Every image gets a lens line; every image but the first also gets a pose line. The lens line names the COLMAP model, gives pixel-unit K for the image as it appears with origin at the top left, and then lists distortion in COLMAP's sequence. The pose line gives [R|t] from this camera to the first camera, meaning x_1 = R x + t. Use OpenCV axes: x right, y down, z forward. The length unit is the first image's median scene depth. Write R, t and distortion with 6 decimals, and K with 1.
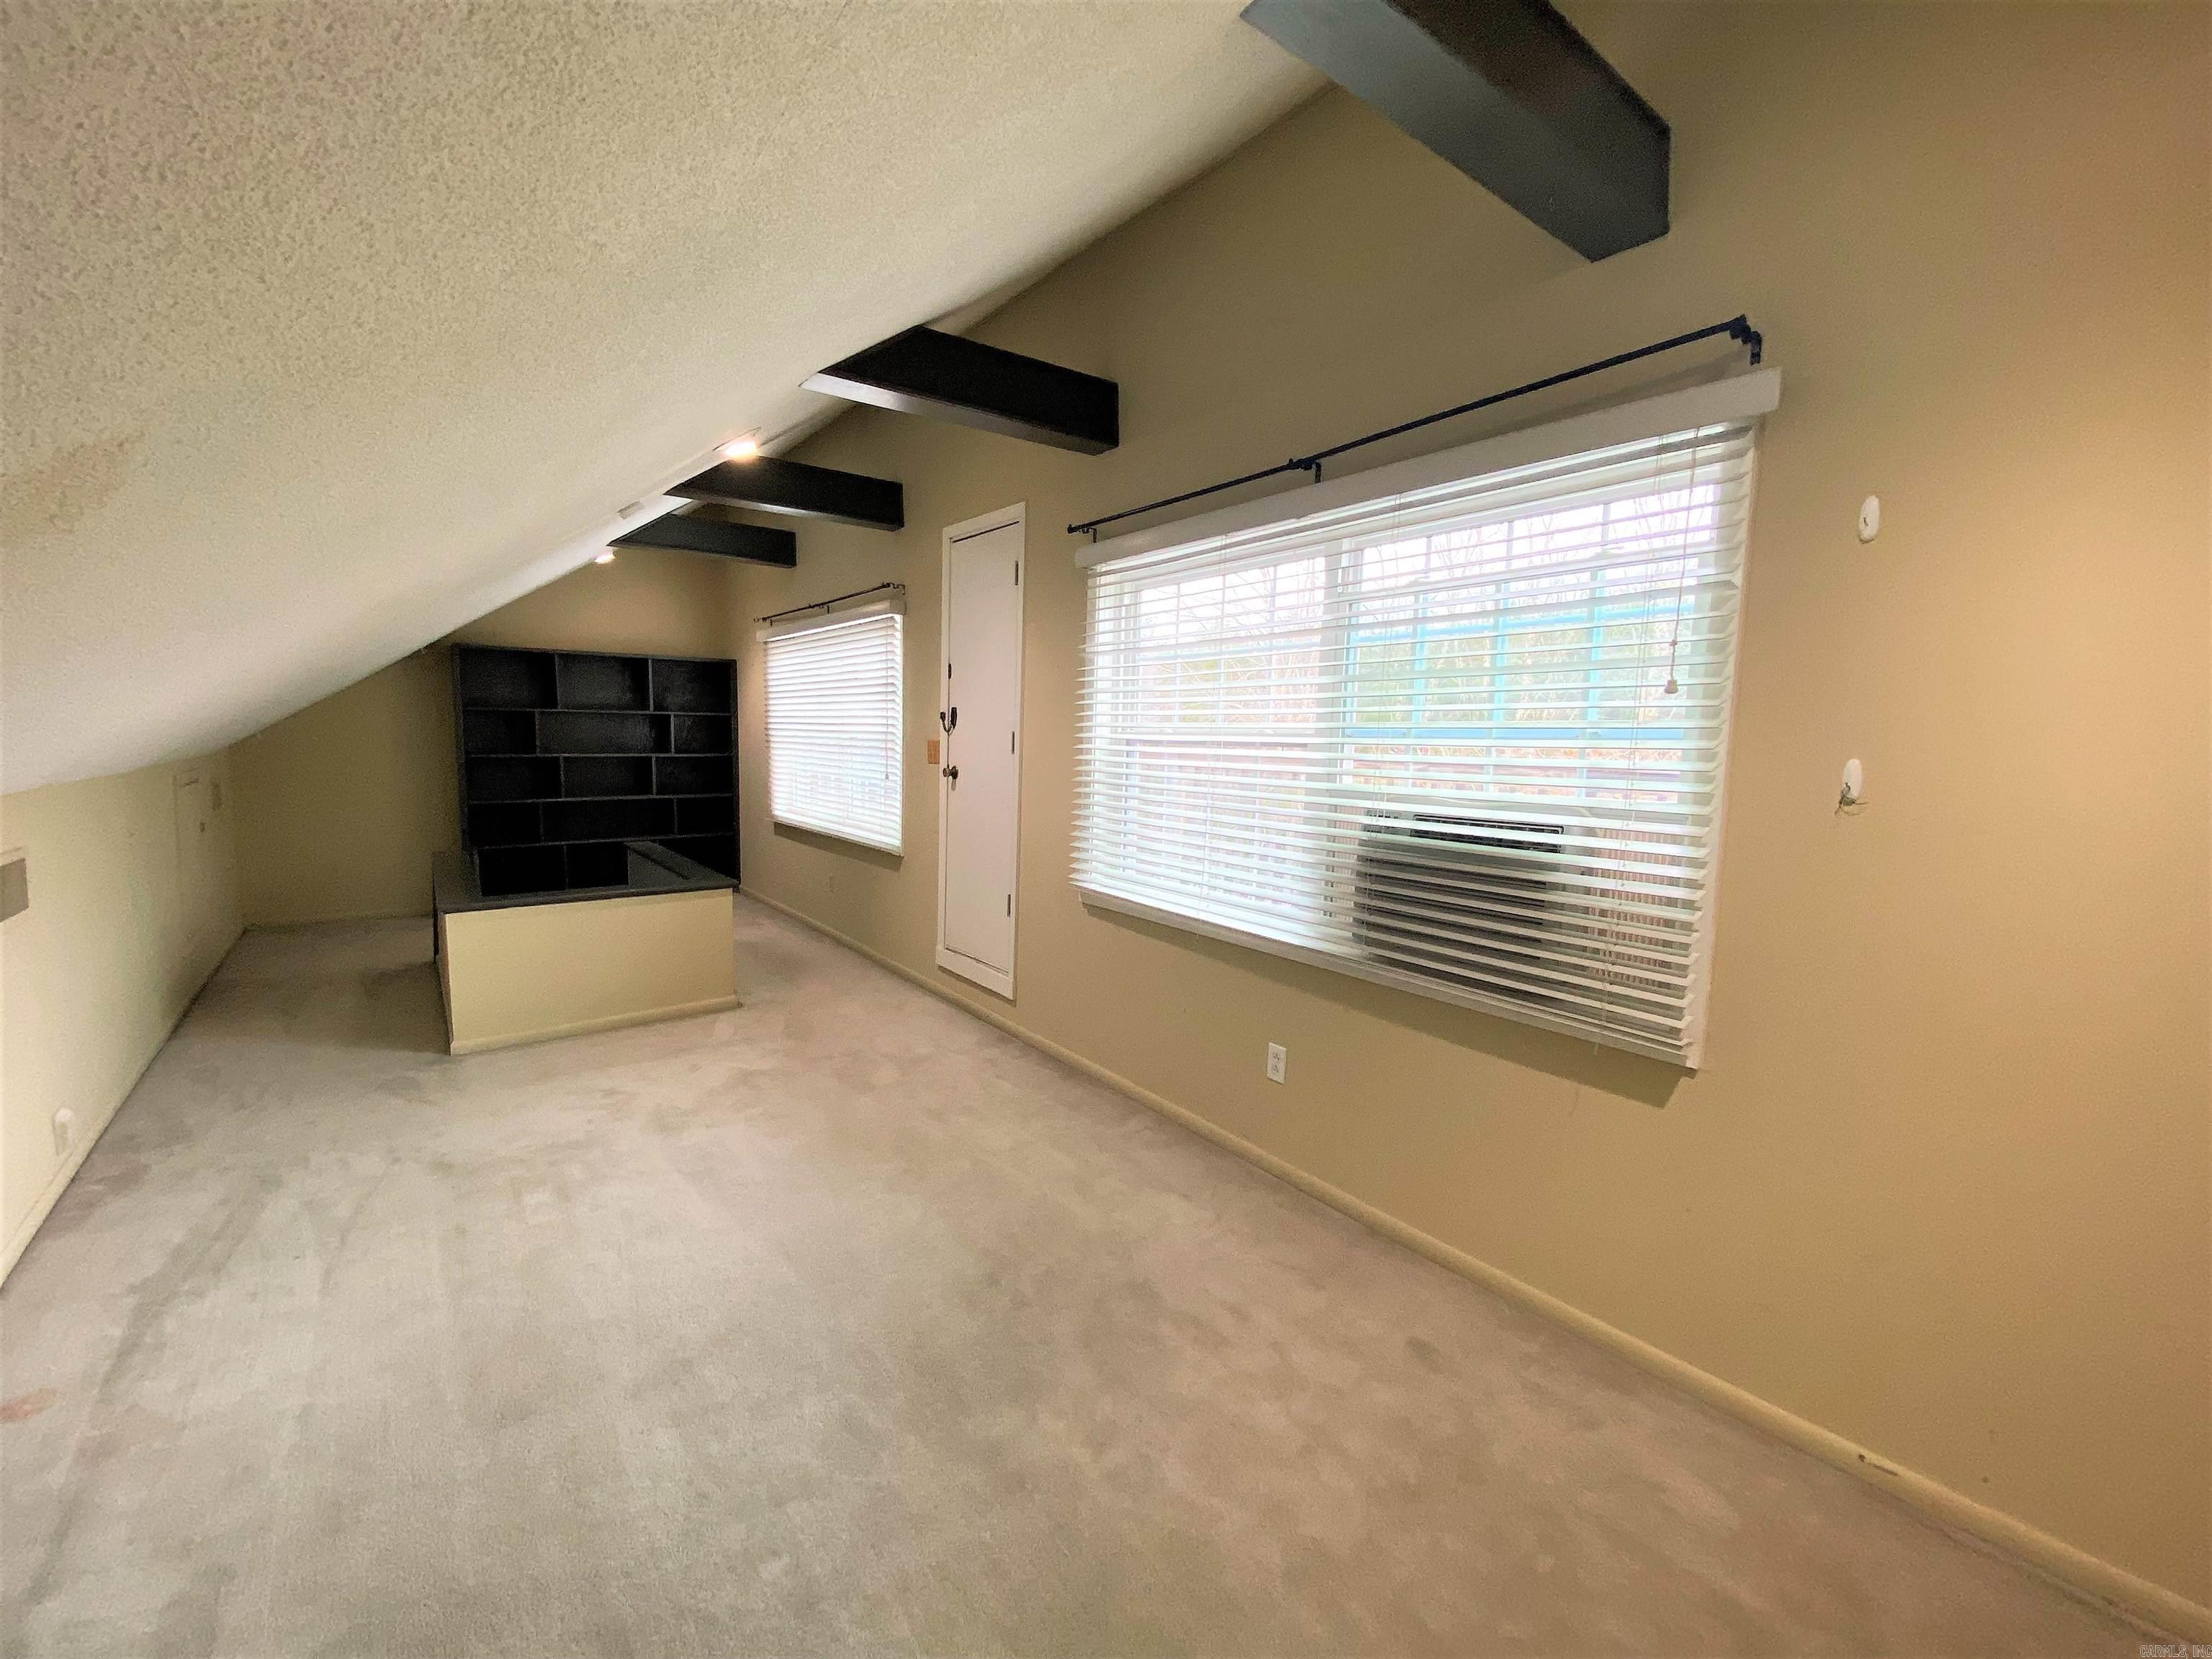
lens RADIAL K [[902.0, 0, 1106.2], [0, 902.0, 829.1], [0, 0, 1]] dist [-0.029032, -0.001234]
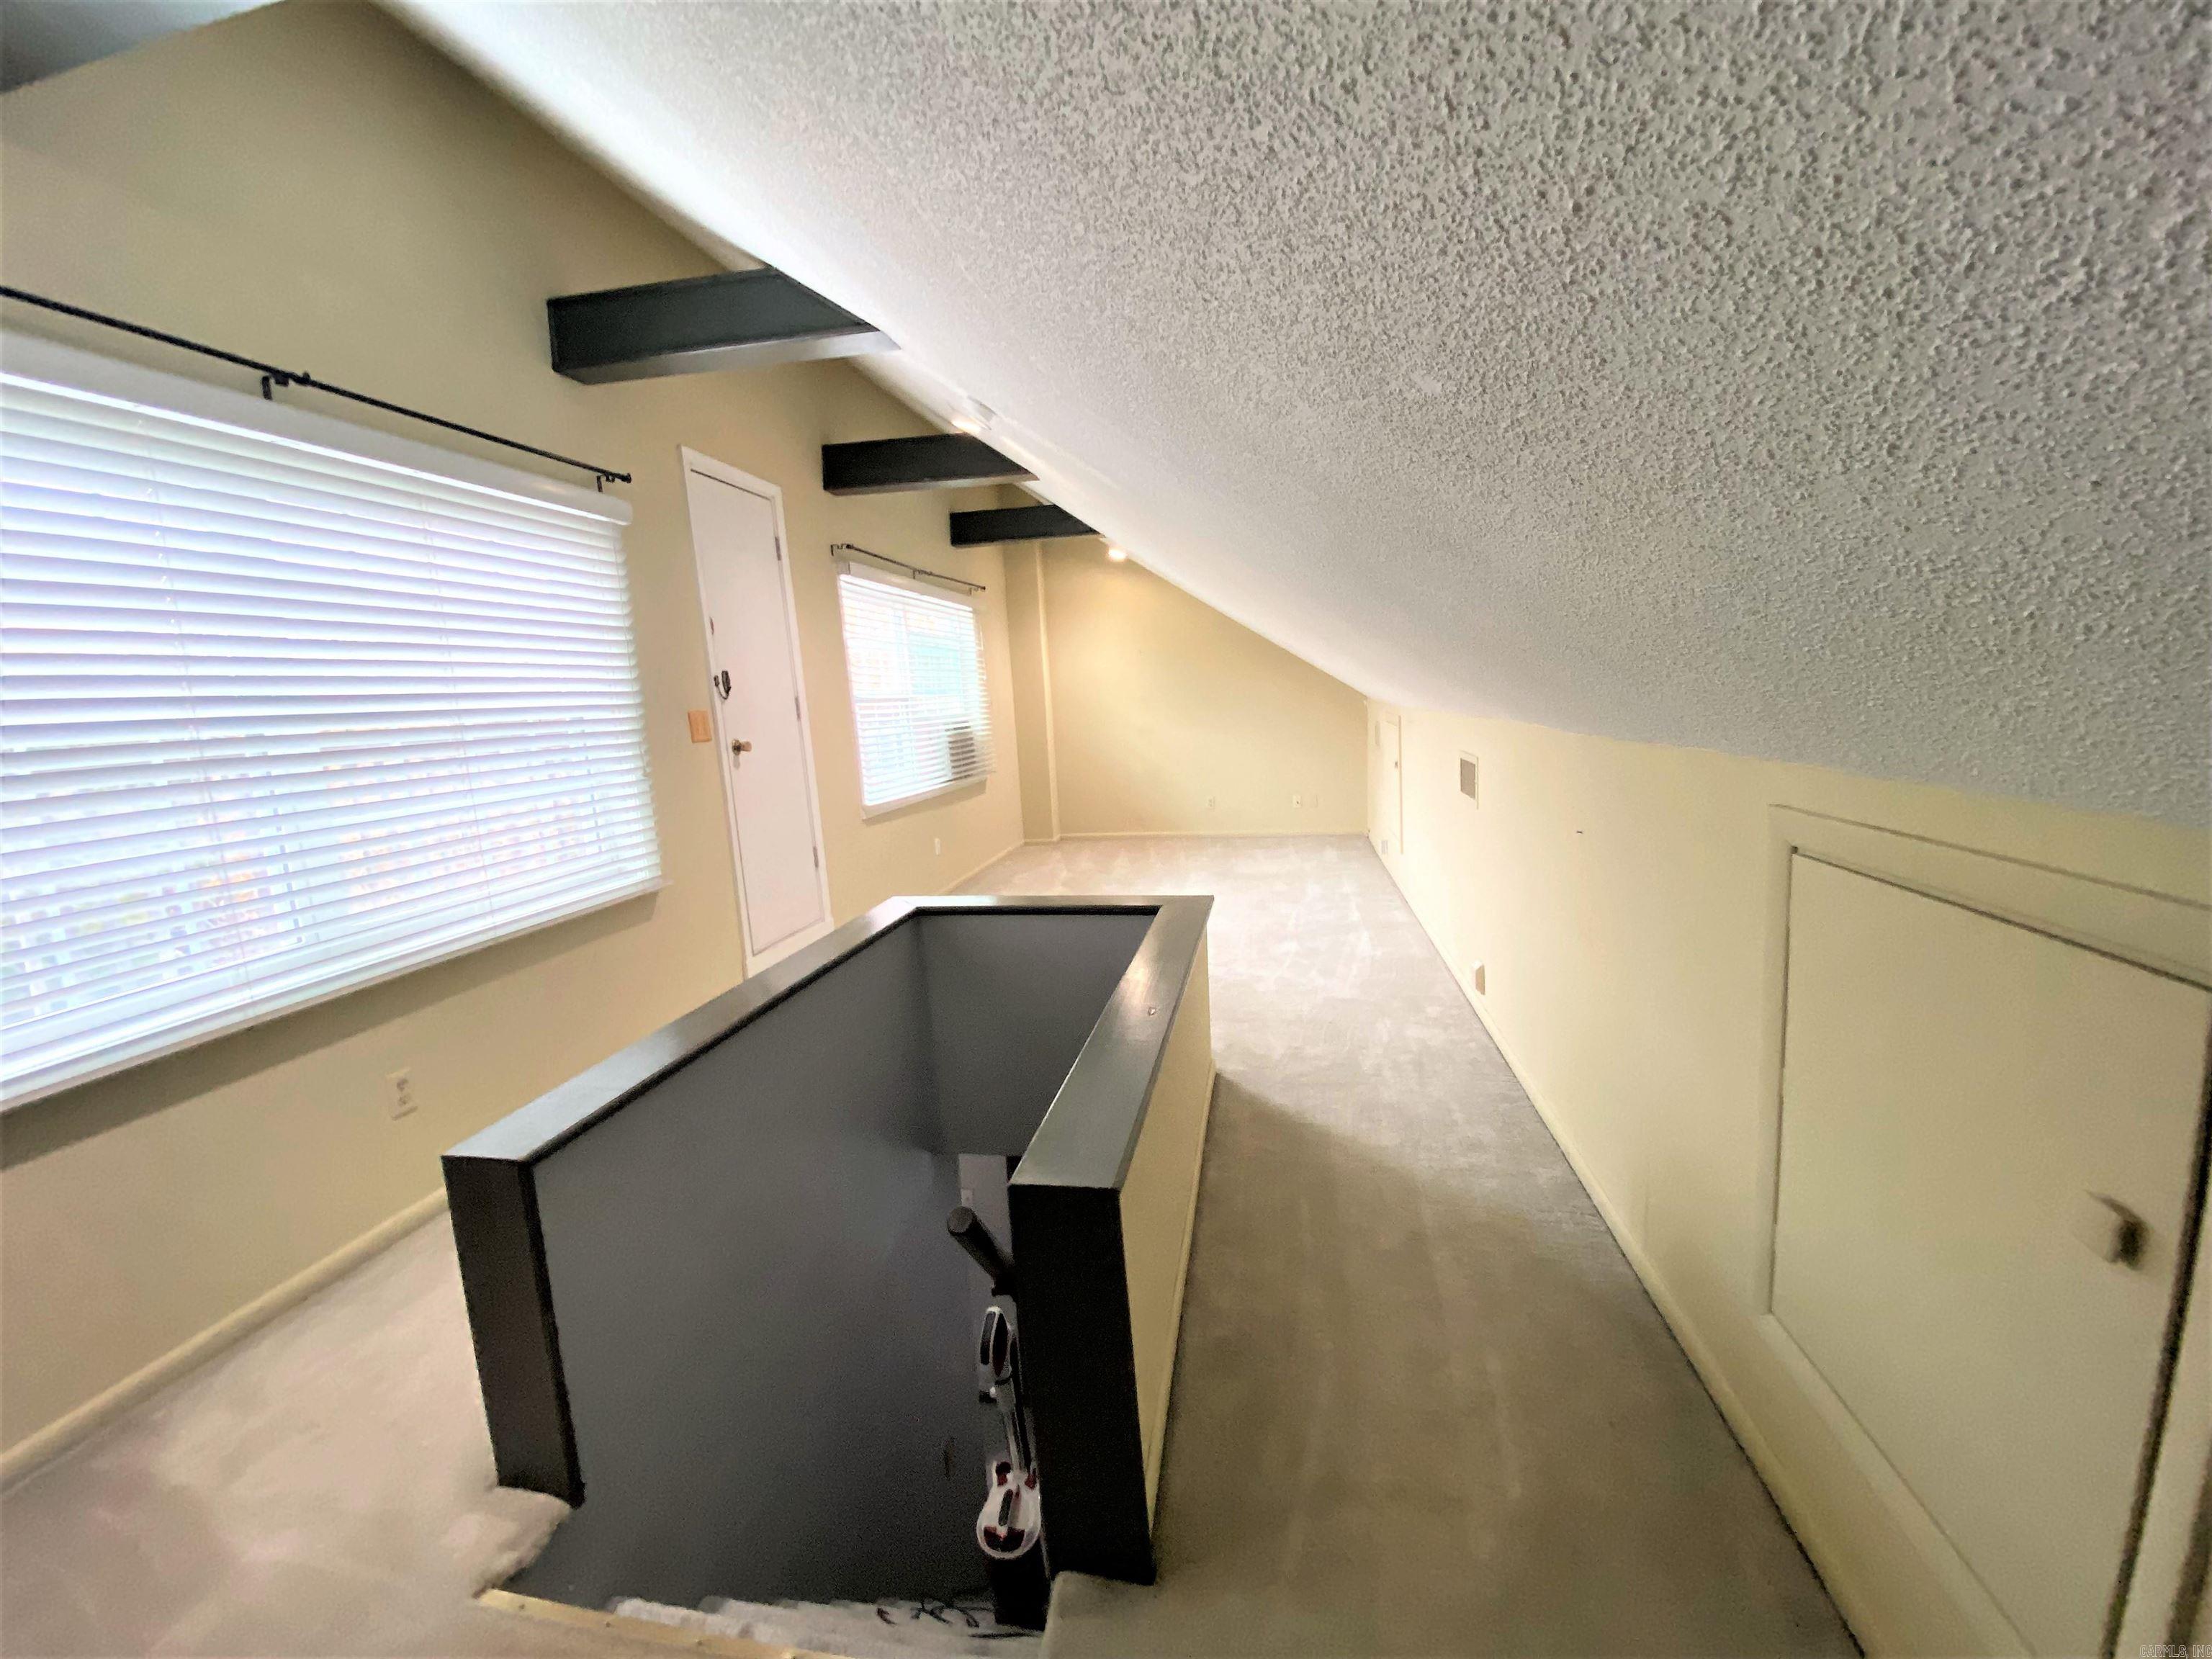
lens RADIAL K [[902.0, 0, 1105.2], [0, 902.0, 828.3], [0, 0, 1]] dist [-0.029032, -0.001234]
pose [[-0.663520, -0.095434, 0.742047, -1.053582], [0.122200, 0.964687, 0.233335, -0.145019], [-0.738112, 0.245501, -0.628427, 1.300066]]
